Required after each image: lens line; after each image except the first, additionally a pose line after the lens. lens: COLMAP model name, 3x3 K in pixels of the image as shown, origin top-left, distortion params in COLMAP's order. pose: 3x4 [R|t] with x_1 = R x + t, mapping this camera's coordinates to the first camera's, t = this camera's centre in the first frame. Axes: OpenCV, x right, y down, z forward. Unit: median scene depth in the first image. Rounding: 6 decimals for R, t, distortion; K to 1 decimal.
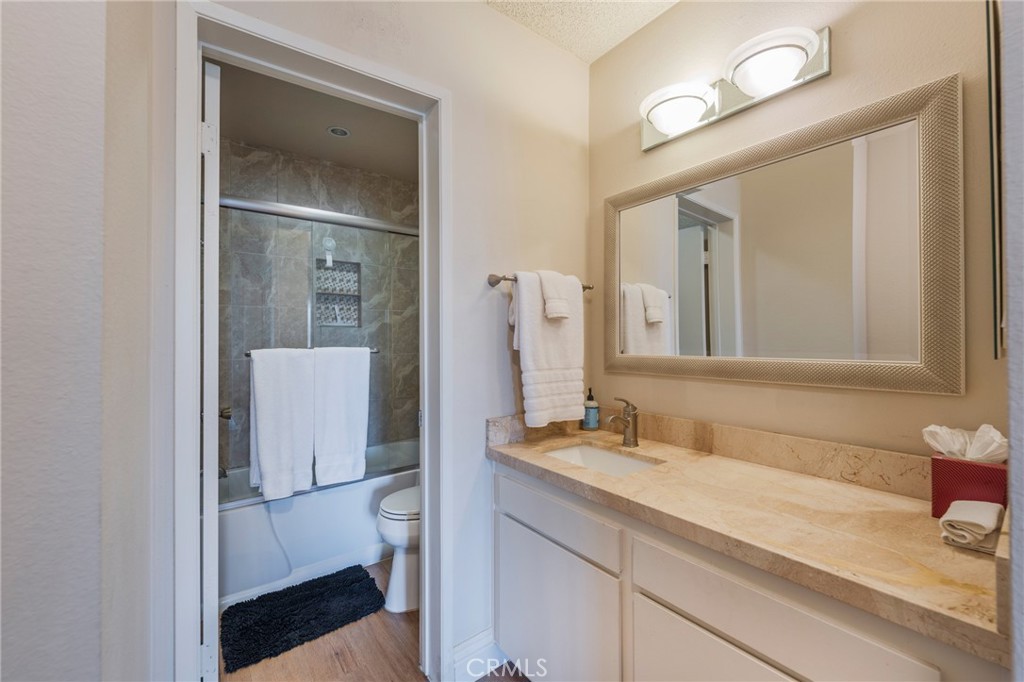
lens RADIAL K [[419.6, 0, 518.9], [0, 419.6, 336.4], [0, 0, 1]] dist [0.000954, -0.000367]
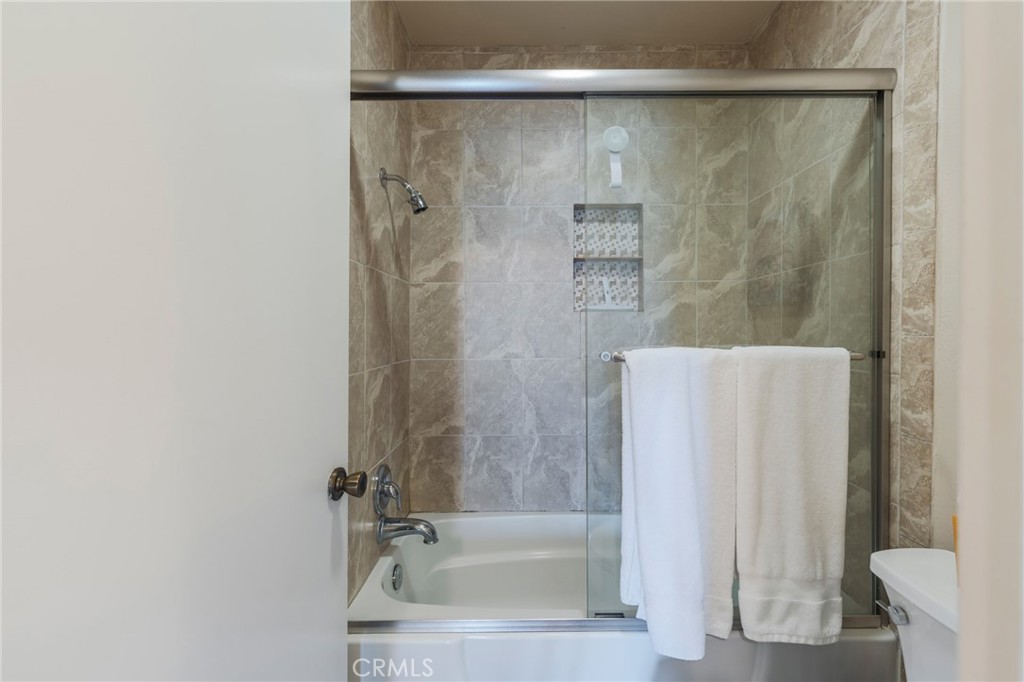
lens RADIAL K [[419.6, 0, 518.0], [0, 419.6, 332.4], [0, 0, 1]] dist [0.000954, -0.000367]
pose [[0.787510, 0.010470, -0.616213, -0.147343], [0.001122, 0.999830, 0.018421, -0.002926], [0.616301, -0.015198, 0.787364, 0.417986]]
